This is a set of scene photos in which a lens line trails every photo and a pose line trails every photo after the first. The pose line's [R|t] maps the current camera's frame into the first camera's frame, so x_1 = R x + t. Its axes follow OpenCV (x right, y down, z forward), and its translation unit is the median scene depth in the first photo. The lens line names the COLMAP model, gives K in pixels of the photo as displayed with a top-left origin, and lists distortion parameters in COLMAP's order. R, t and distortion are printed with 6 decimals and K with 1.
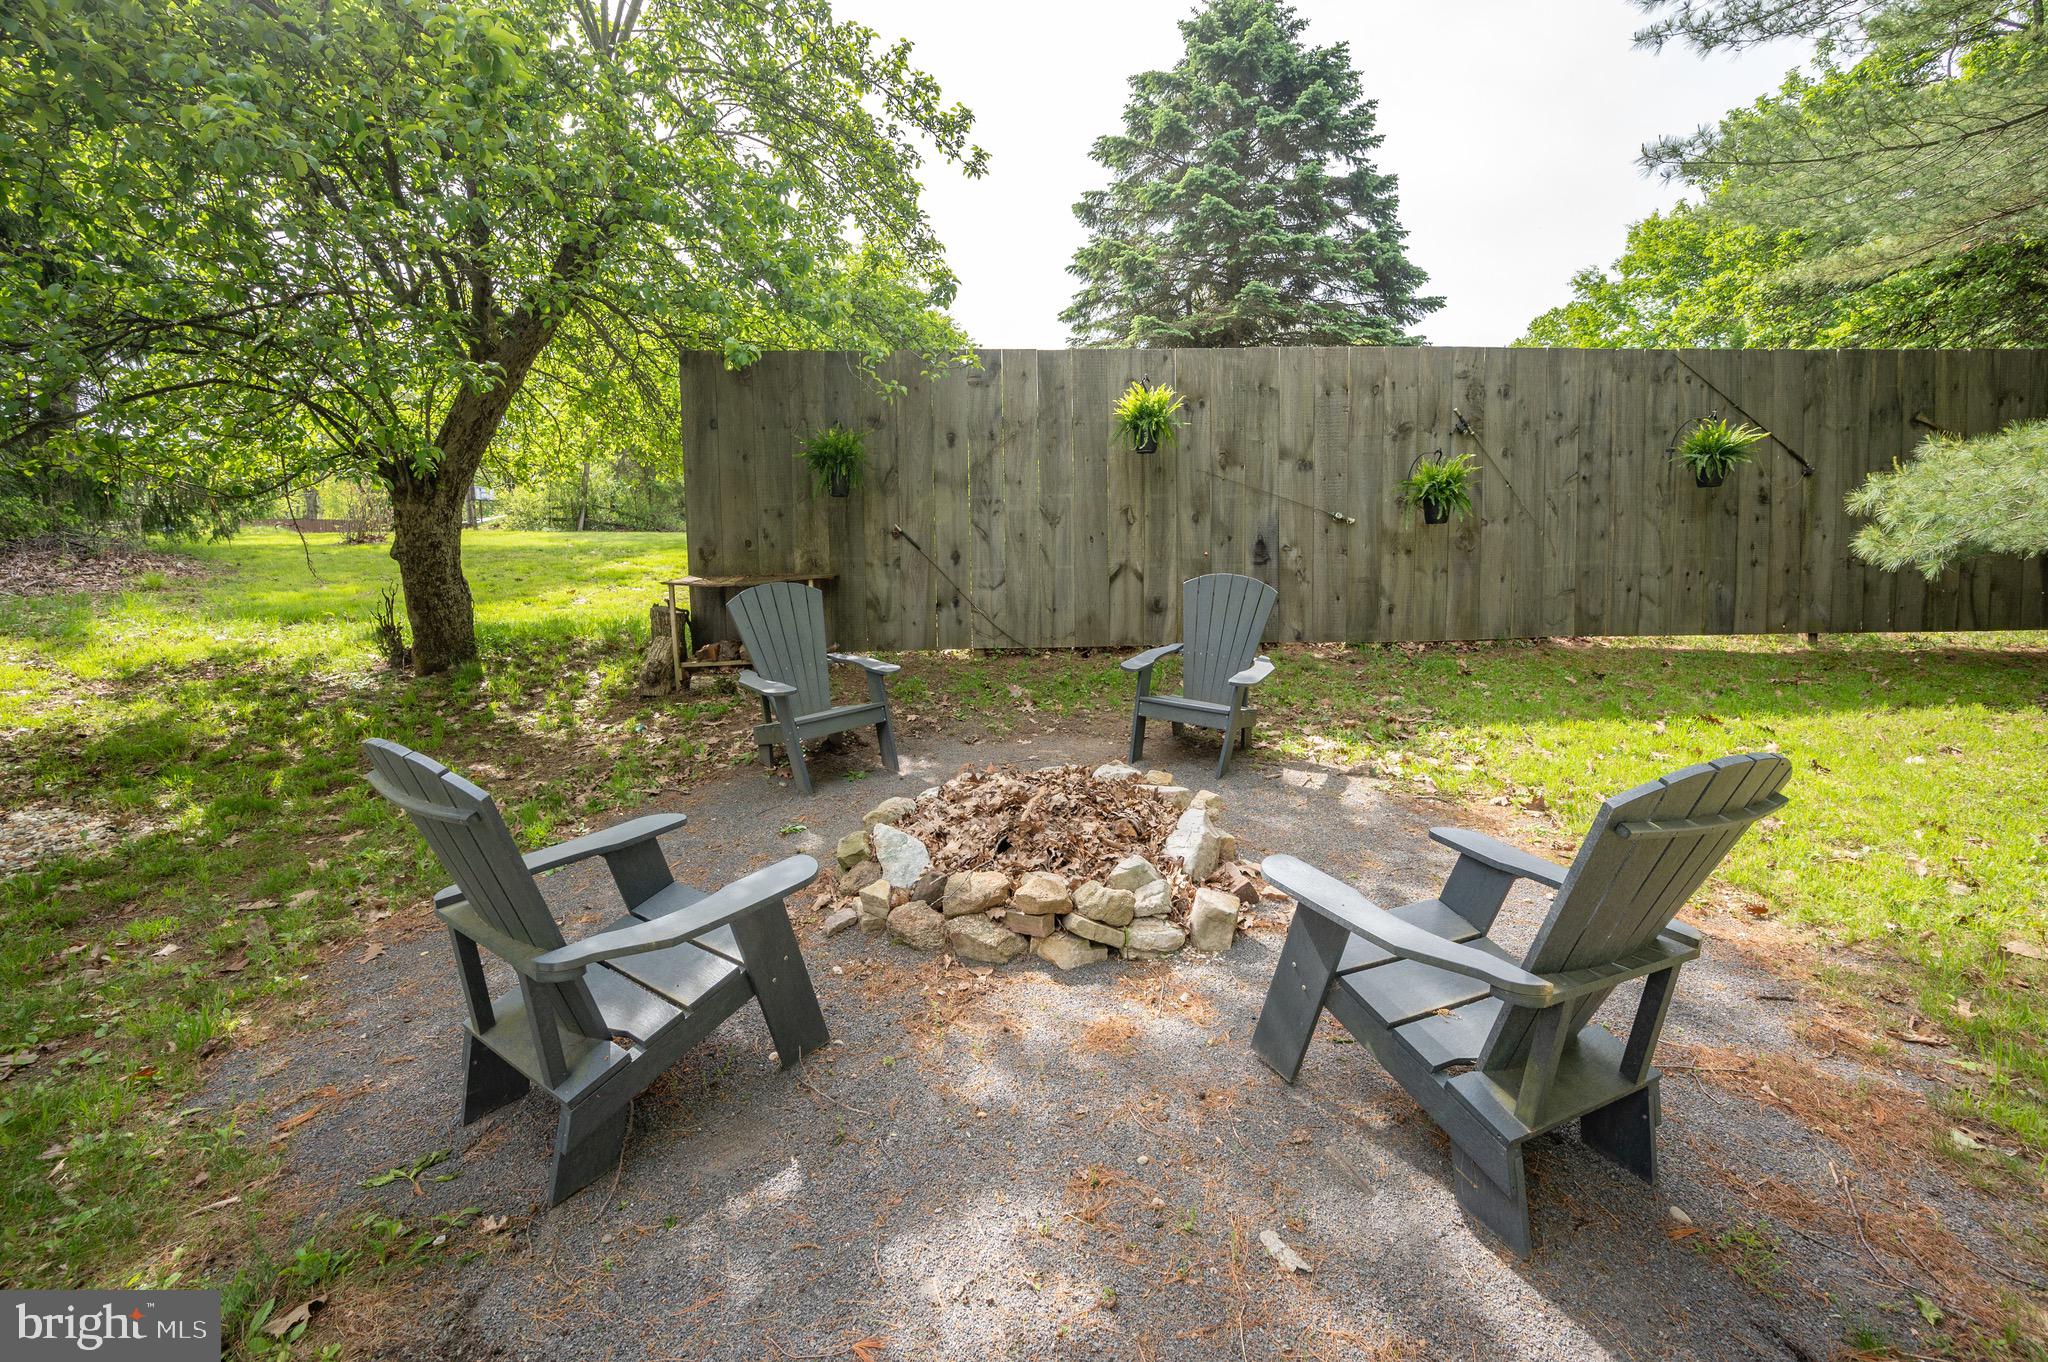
lens RADIAL K [[809.2, 0, 1036.1], [0, 809.2, 666.8], [0, 0, 1]] dist [-0.001455, -0.000255]
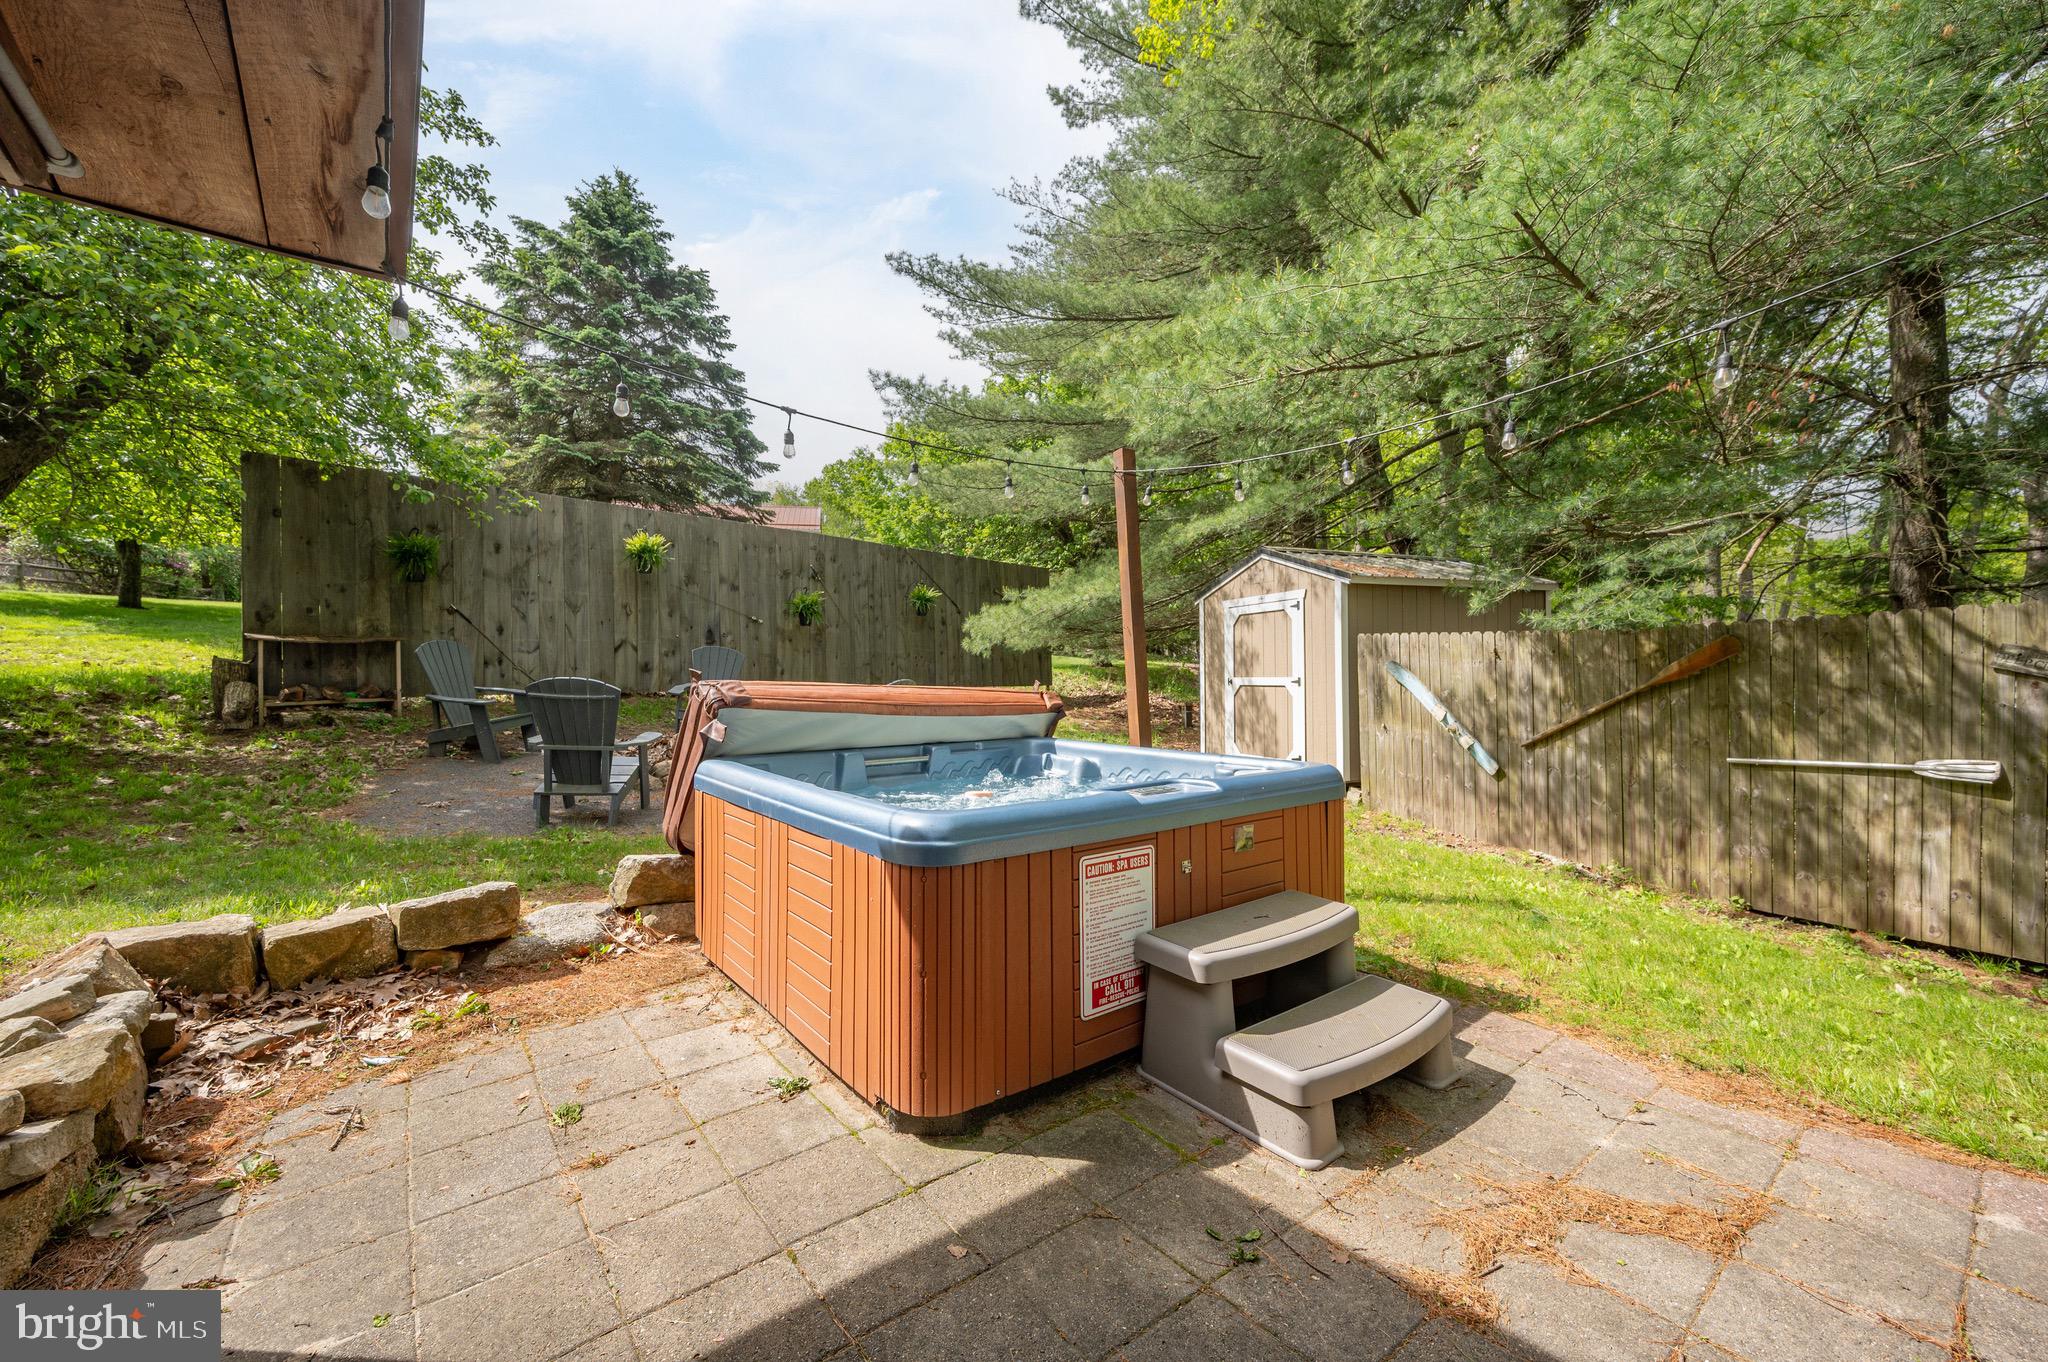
lens RADIAL K [[809.2, 0, 1017.0], [0, 809.2, 669.1], [0, 0, 1]] dist [-0.001455, -0.000255]
pose [[0.714818, 0.020011, 0.699024, -0.436752], [0.059532, 0.994221, -0.089339, 0.111999], [-0.696772, 0.105476, 0.709496, -0.621444]]
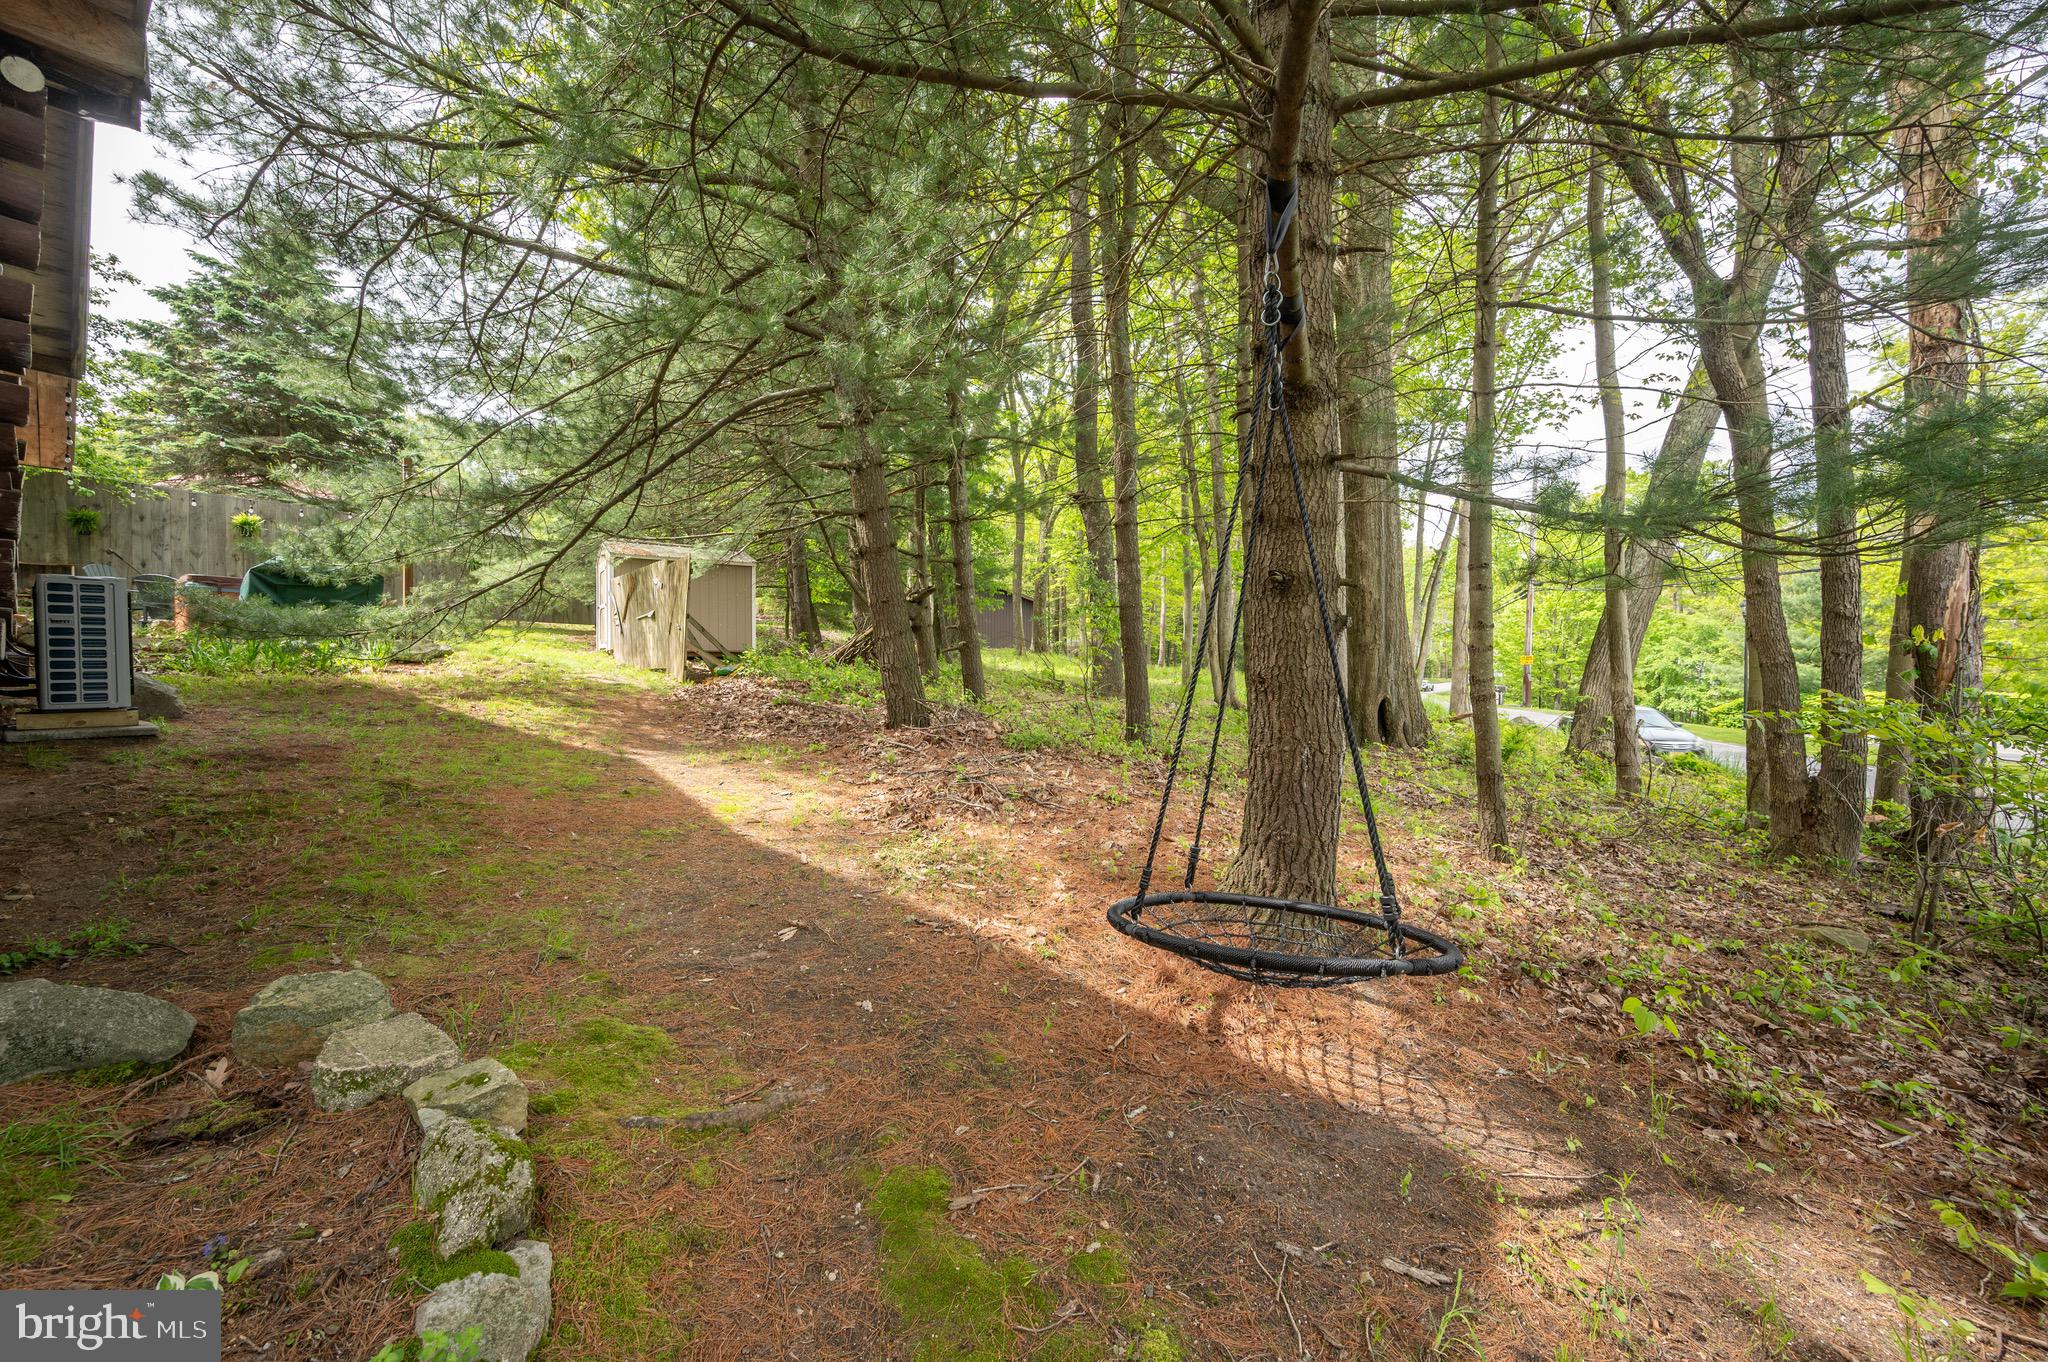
lens RADIAL K [[809.2, 0, 1025.1], [0, 809.2, 675.1], [0, 0, 1]] dist [-0.001455, -0.000255]
pose [[0.553389, 0.015822, 0.832773, -0.665582], [0.061833, 0.996280, -0.060017, 0.528335], [-0.830625, 0.084706, 0.550353, -2.634873]]
